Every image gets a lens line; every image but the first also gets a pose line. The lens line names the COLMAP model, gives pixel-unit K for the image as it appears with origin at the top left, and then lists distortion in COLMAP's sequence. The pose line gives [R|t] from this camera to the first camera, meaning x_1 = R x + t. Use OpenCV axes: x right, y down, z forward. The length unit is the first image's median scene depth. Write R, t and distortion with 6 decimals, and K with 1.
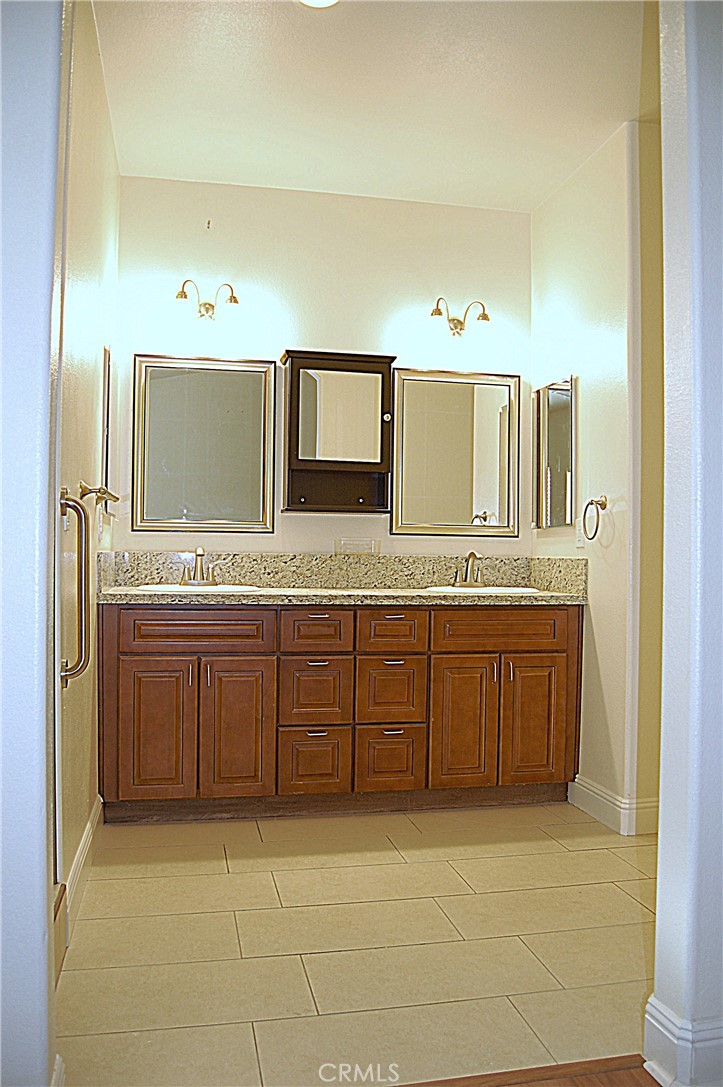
lens RADIAL K [[842.1, 0, 361.5], [0, 842.1, 543.5], [0, 0, 1]] dist [-0.089302, 0.005661]
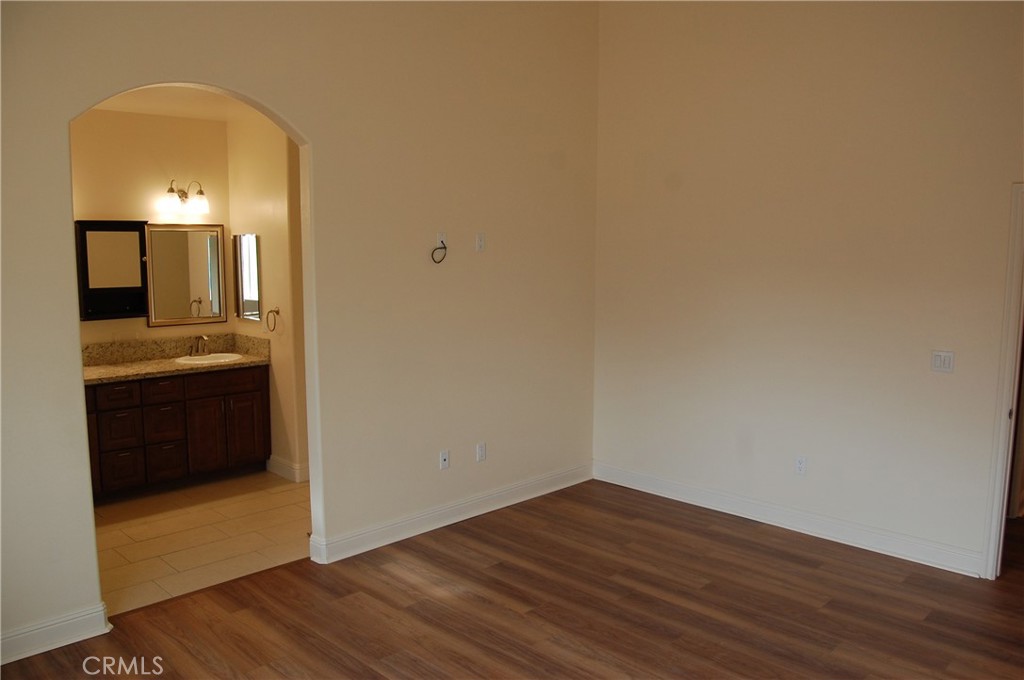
lens RADIAL K [[793.3, 0, 512.0], [0, 793.3, 340.0], [0, 0, 1]] dist [-0.089302, 0.005661]
pose [[0.833750, -0.081698, 0.546065, -0.215047], [0.001264, 0.989272, 0.146077, -0.218405], [-0.552141, -0.121102, 0.824909, -0.673644]]
